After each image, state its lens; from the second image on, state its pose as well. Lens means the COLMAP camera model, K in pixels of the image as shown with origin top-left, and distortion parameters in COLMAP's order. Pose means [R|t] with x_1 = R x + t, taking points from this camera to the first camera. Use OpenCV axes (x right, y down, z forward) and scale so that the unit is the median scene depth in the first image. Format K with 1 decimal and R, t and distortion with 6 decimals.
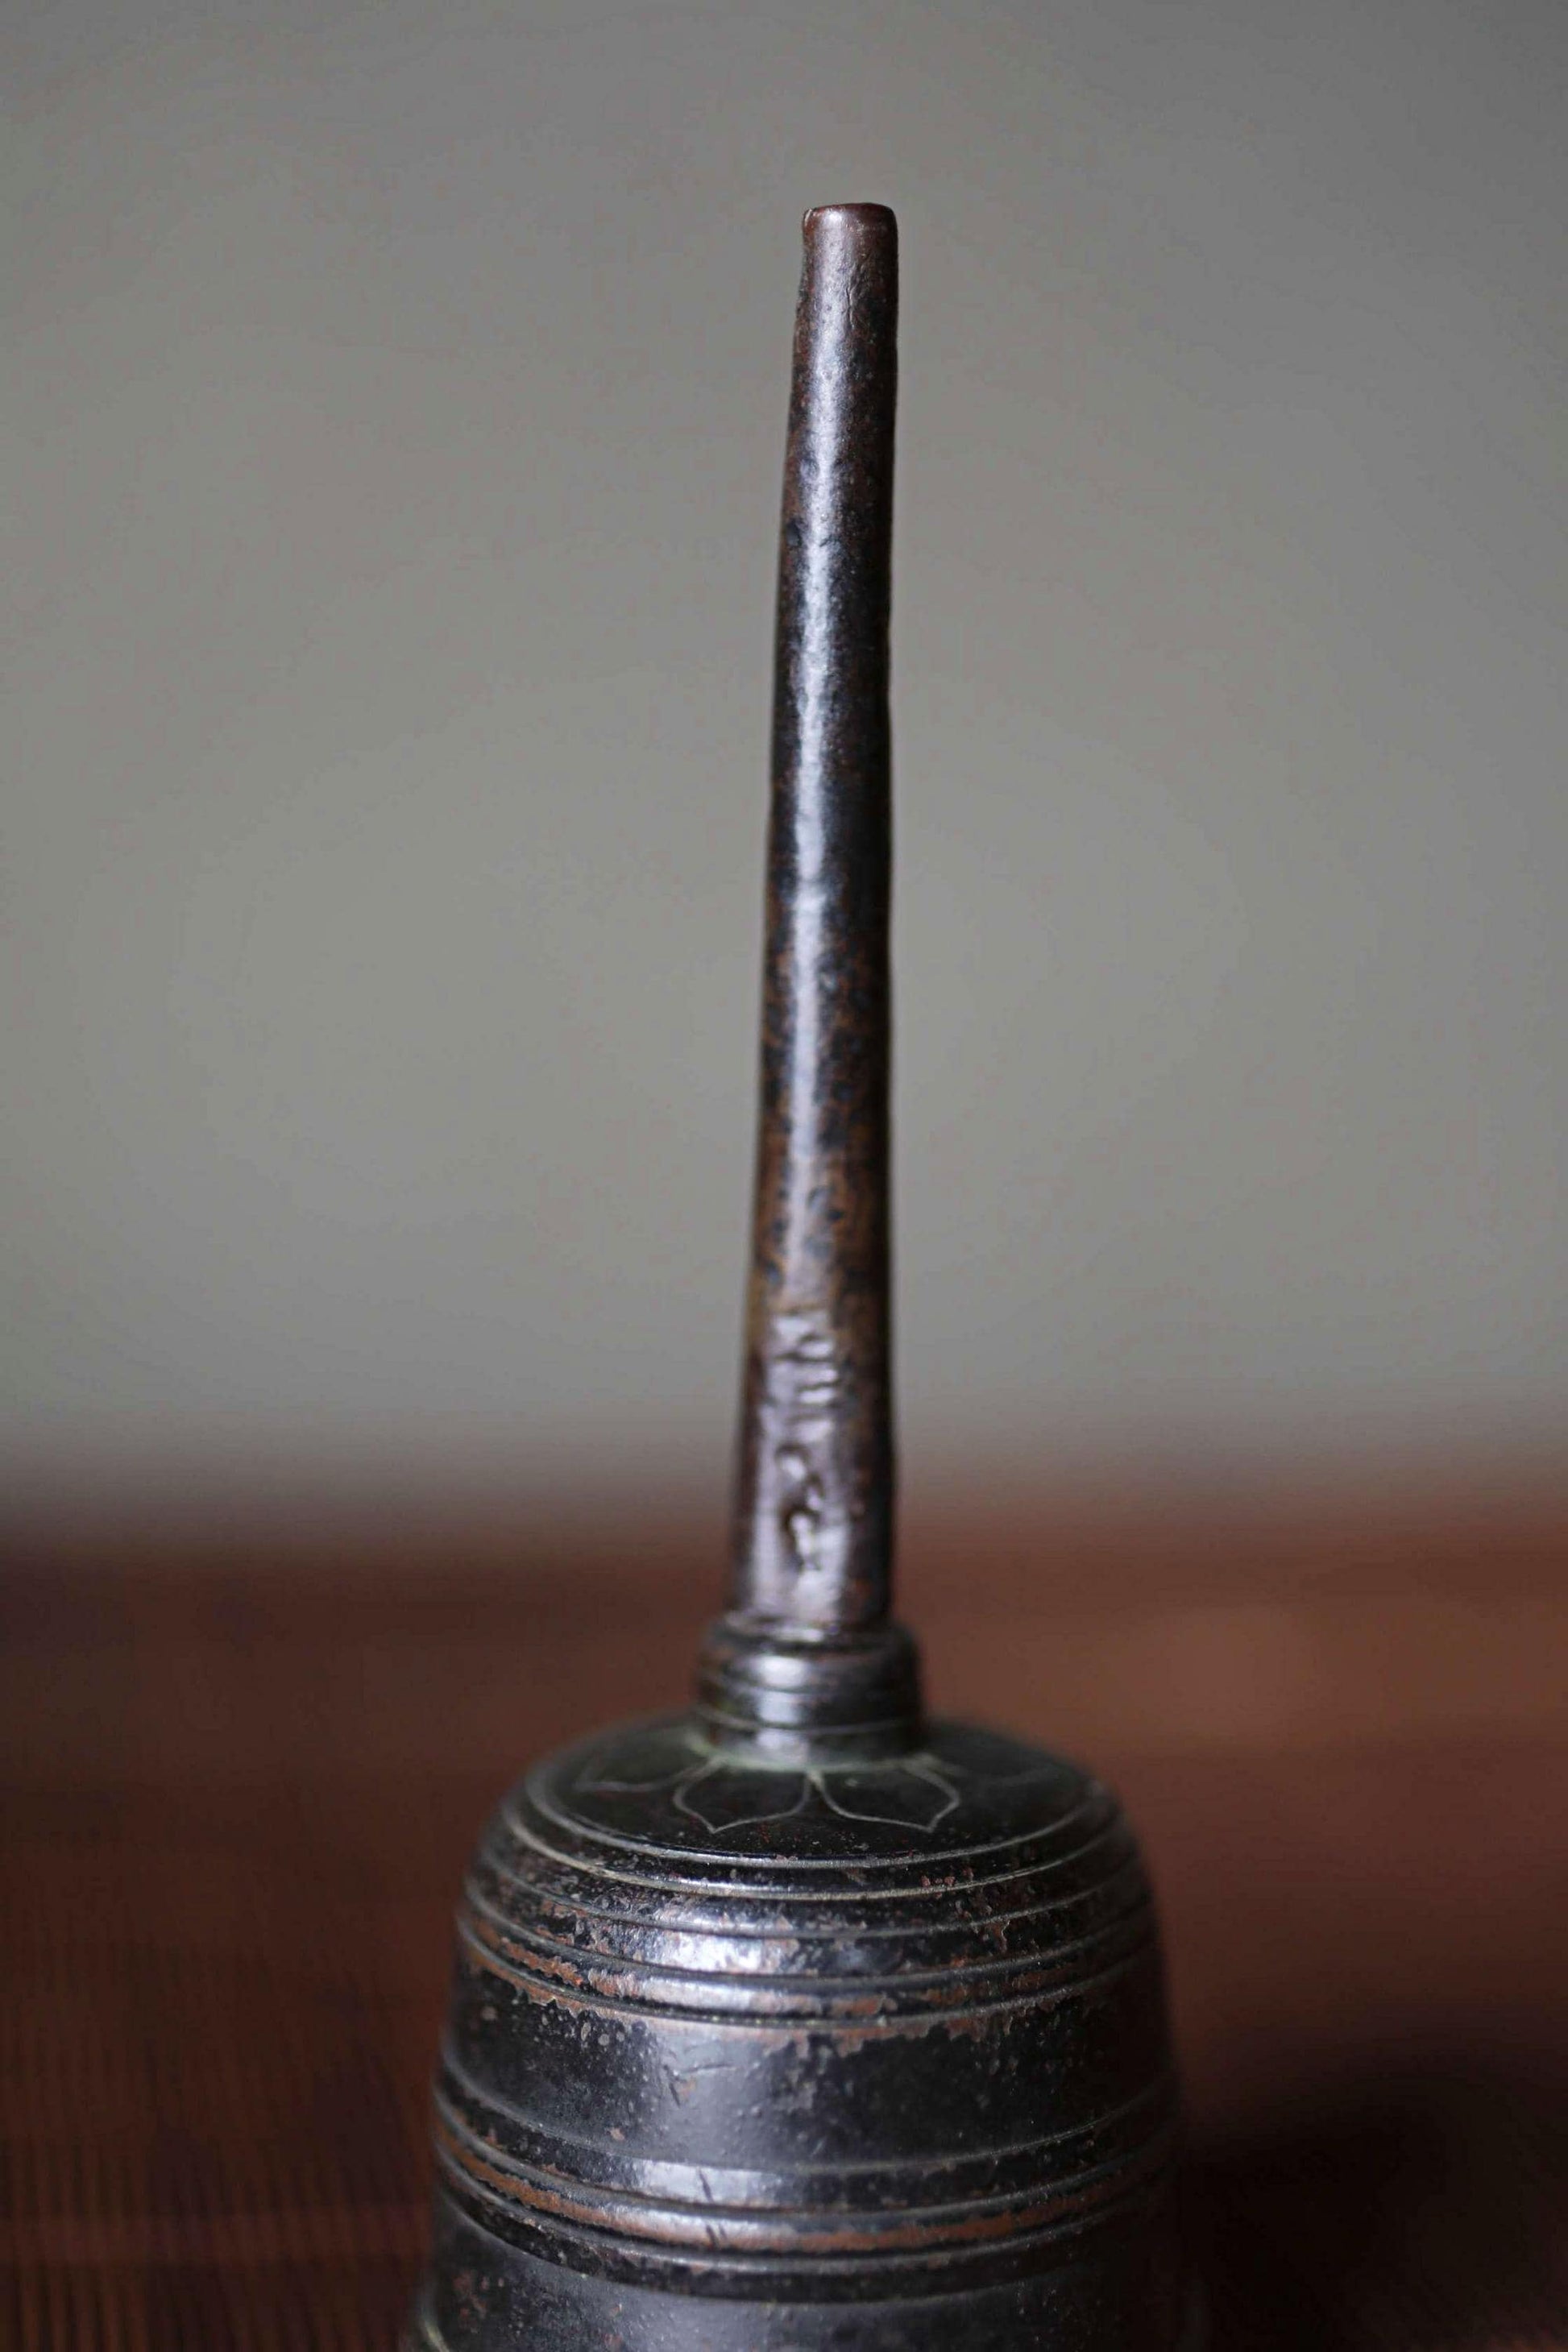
lens RADIAL K [[4042.7, 0, 783.2], [0, 4042.7, 1210.0], [0, 0, 1]] dist [0.012233, 0.296721]
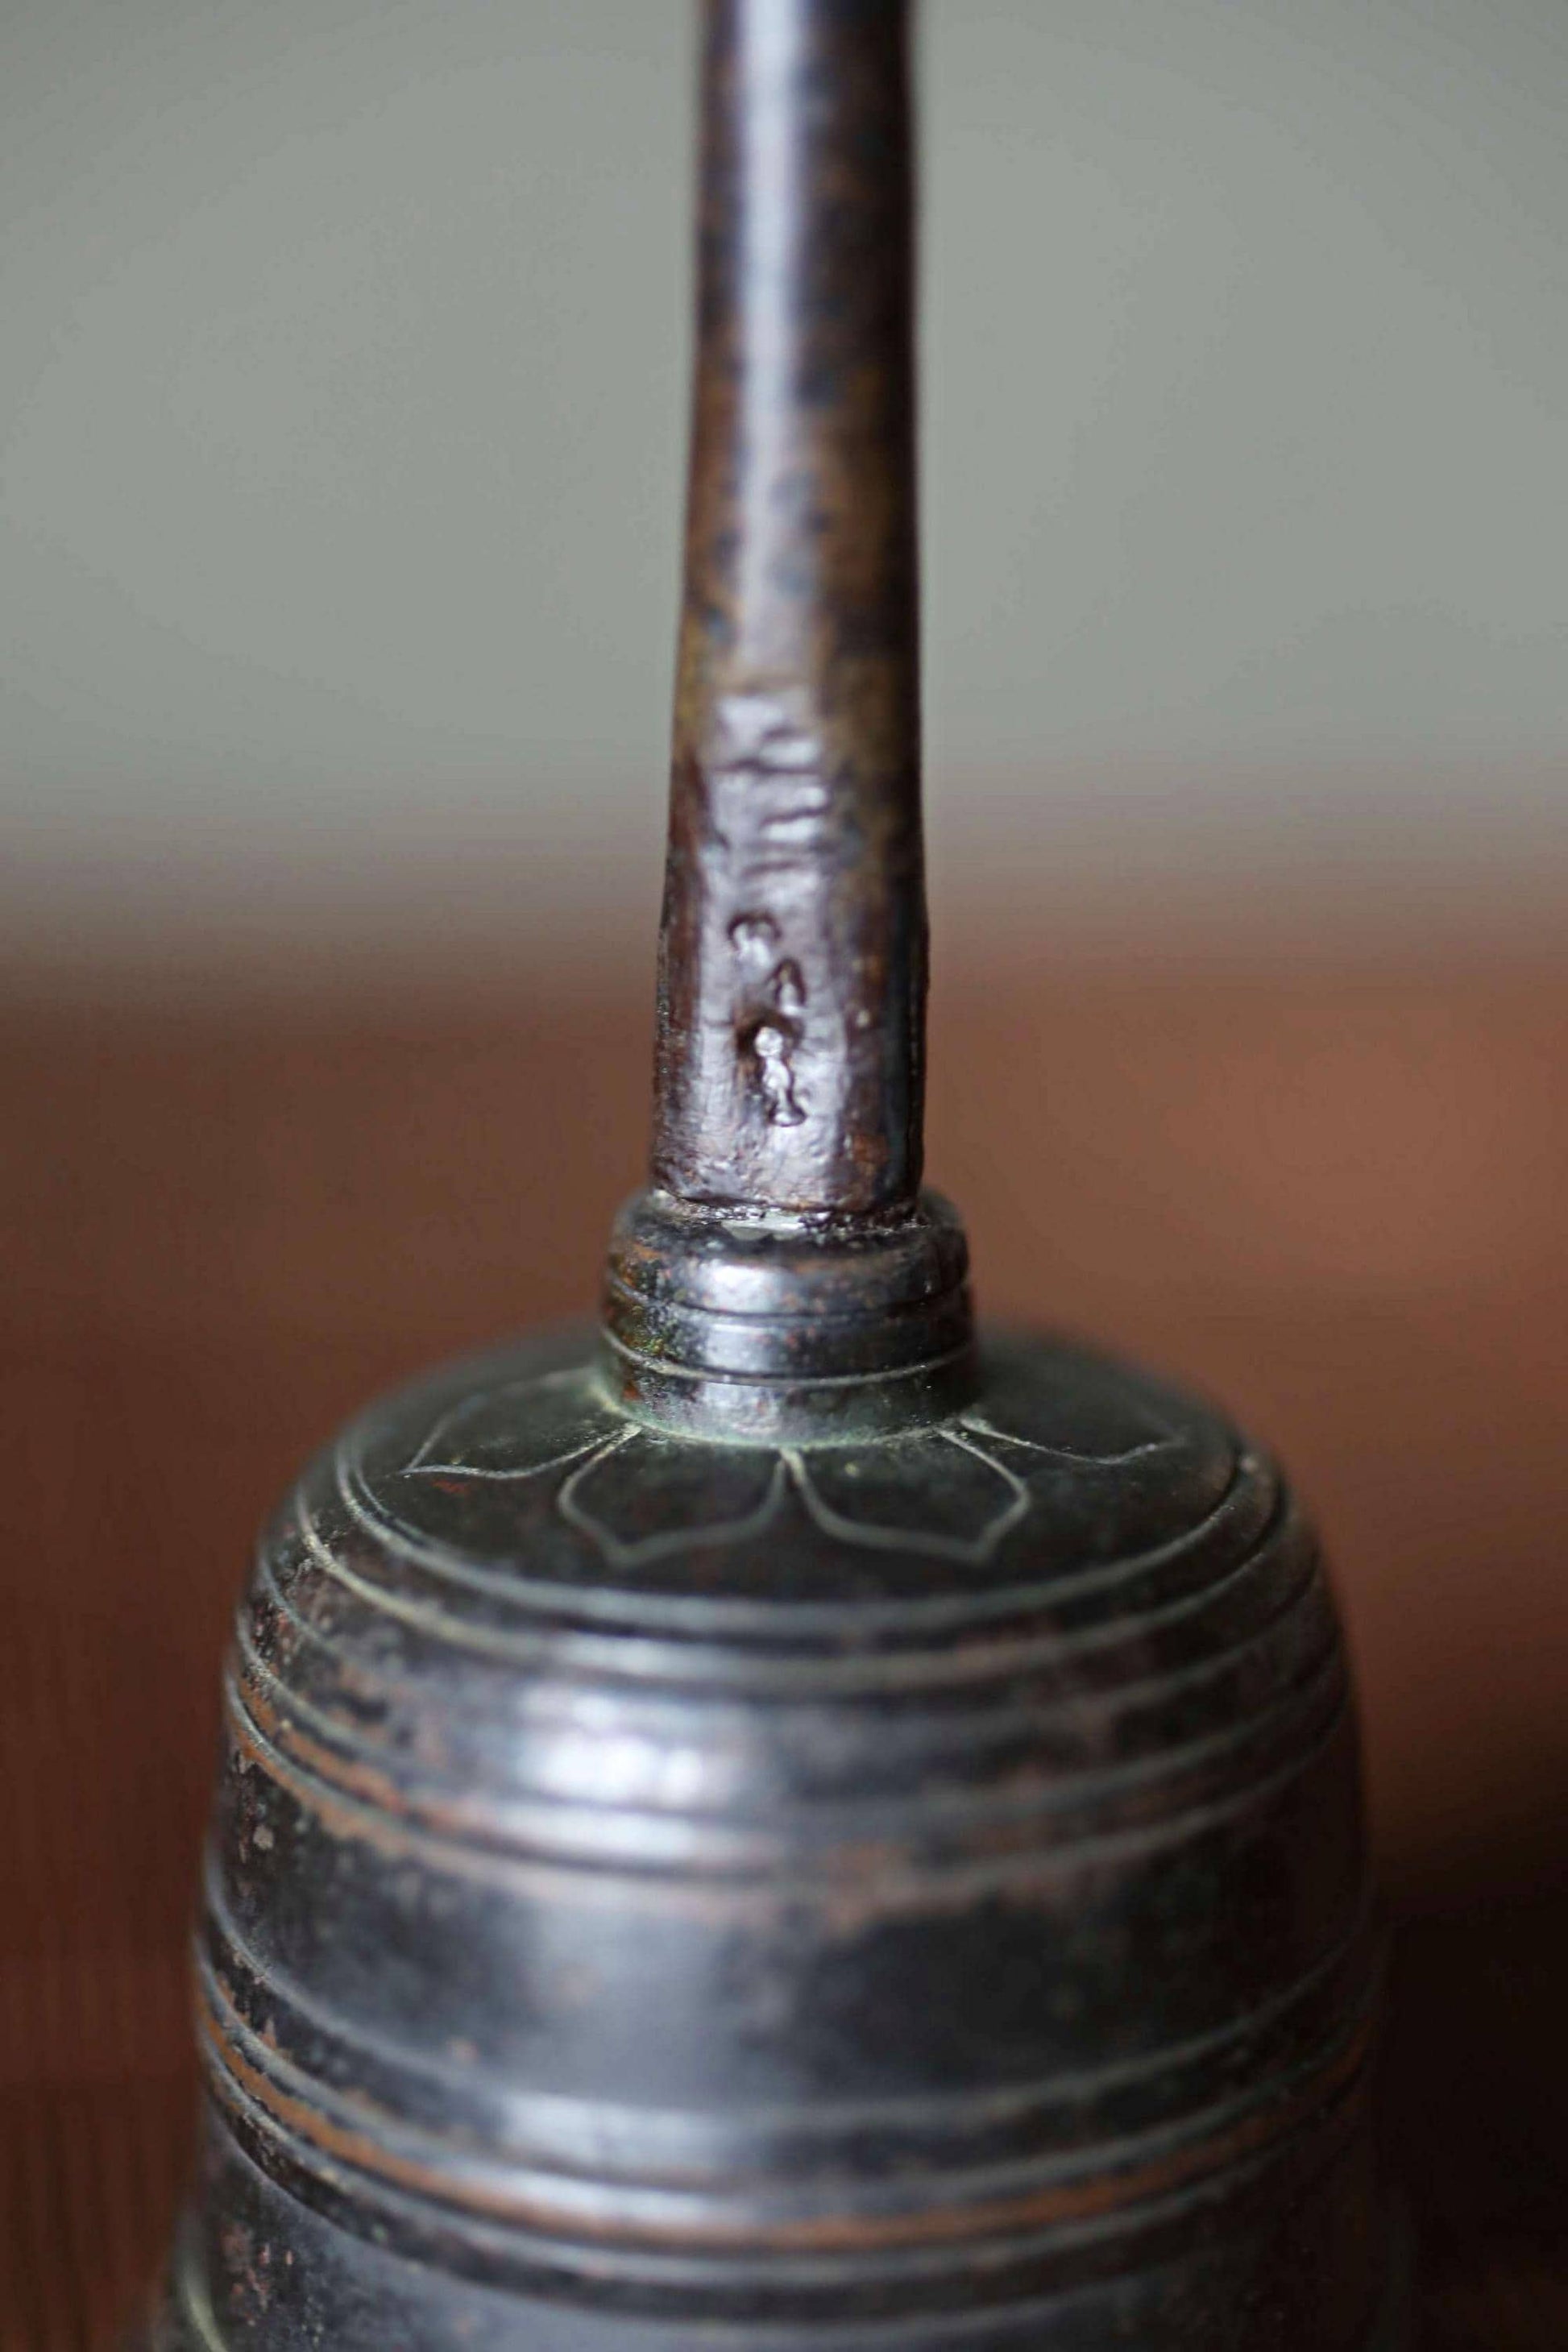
lens RADIAL K [[4042.7, 0, 783.2], [0, 4042.7, 1210.0], [0, 0, 1]] dist [0.012233, 0.296721]
pose [[0.999810, -0.001578, -0.019453, 0.018842], [0.004531, 0.988261, 0.152711, 0.010440], [0.018984, -0.152770, 0.988079, 0.412556]]
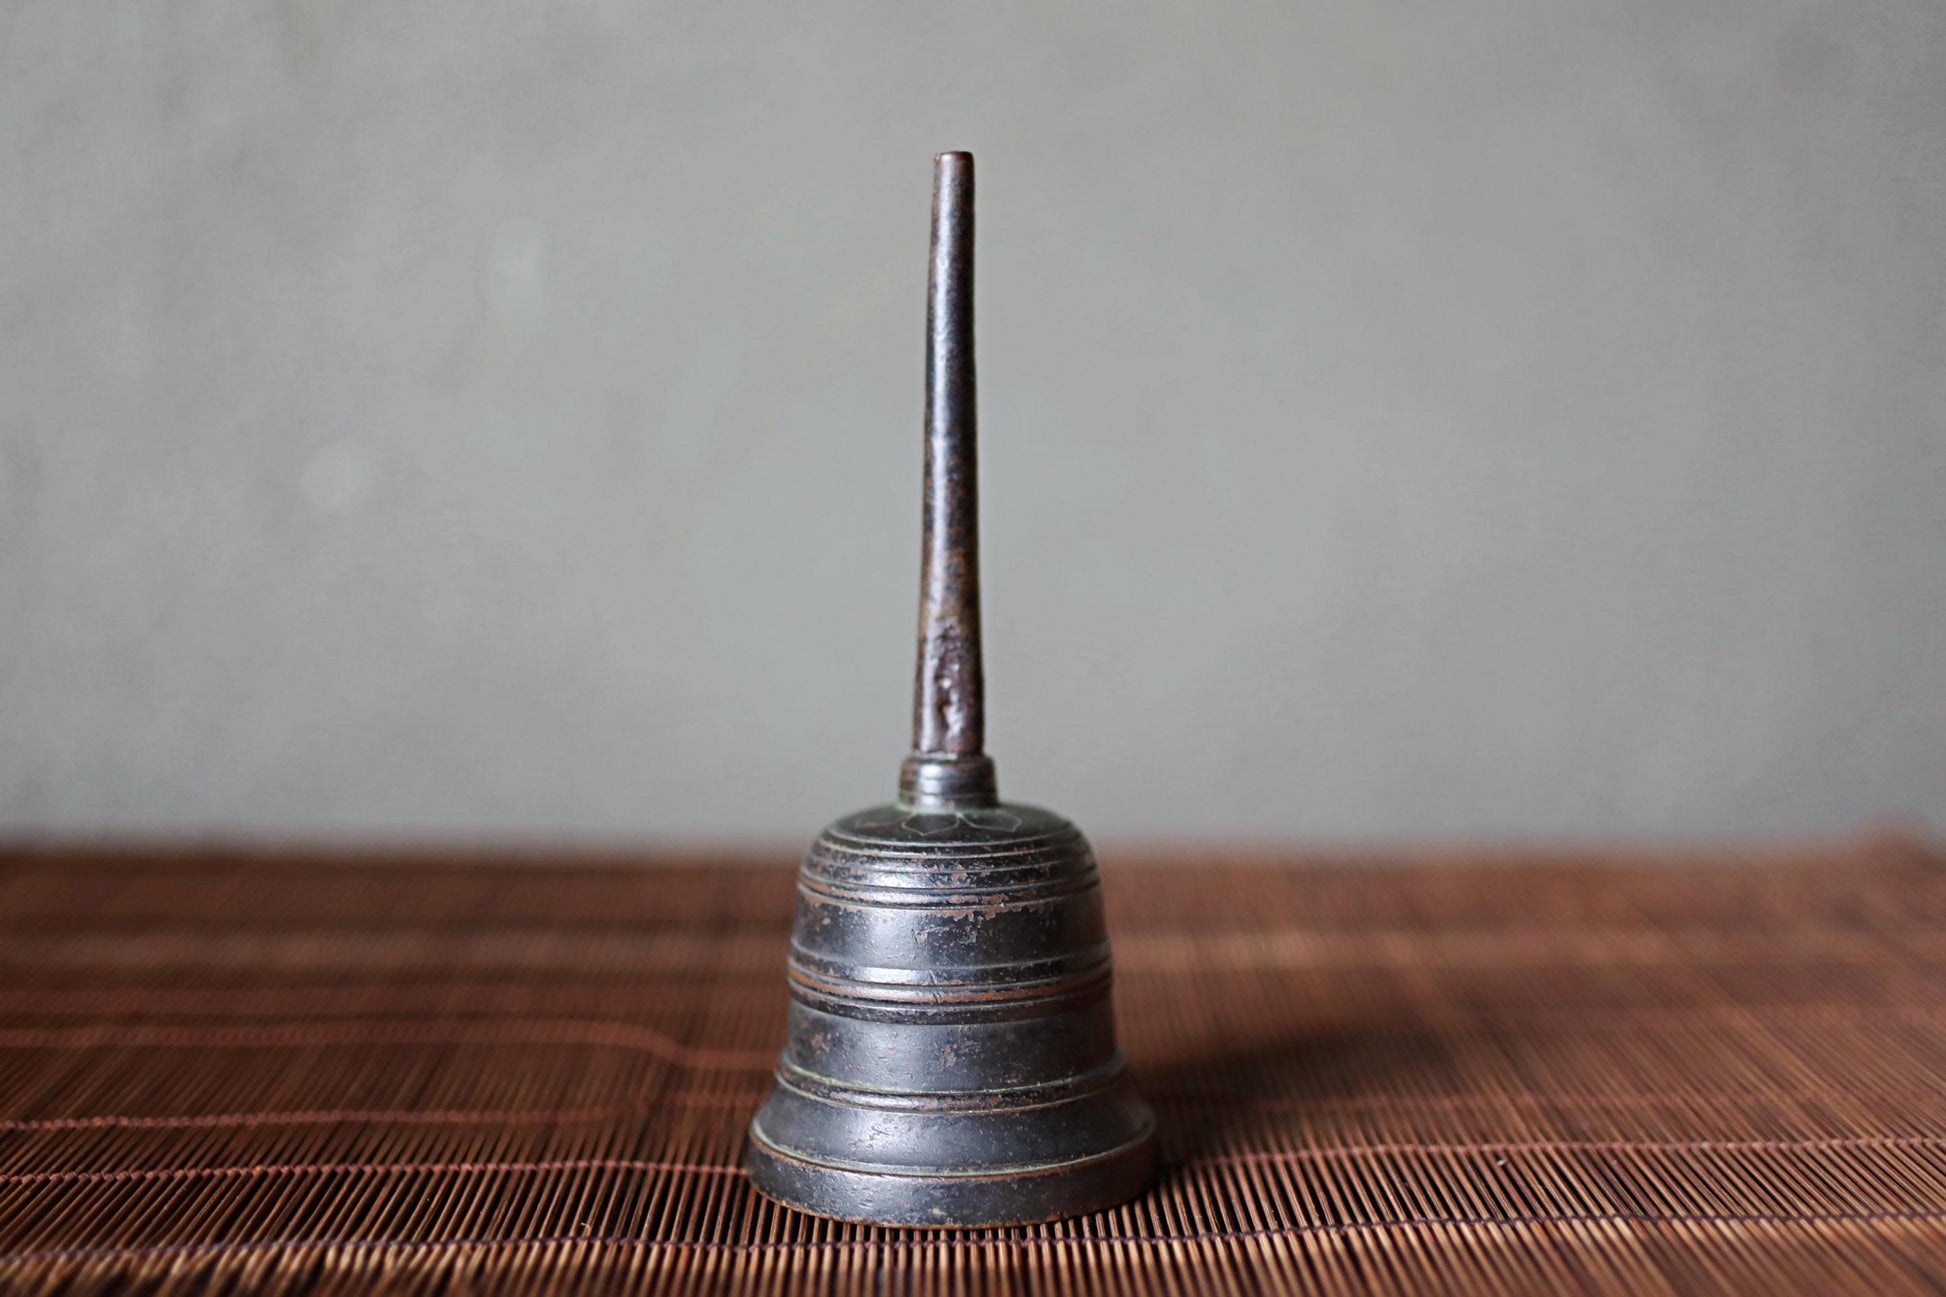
lens RADIAL K [[3344.8, 0, 958.8], [0, 3344.8, 657.1], [0, 0, 1]] dist [0.012233, 0.296721]
pose [[0.985854, -0.031877, 0.164546, -0.315164], [0.037745, 0.998754, -0.032658, 0.114166], [-0.163299, 0.038407, 0.985829, -0.936045]]
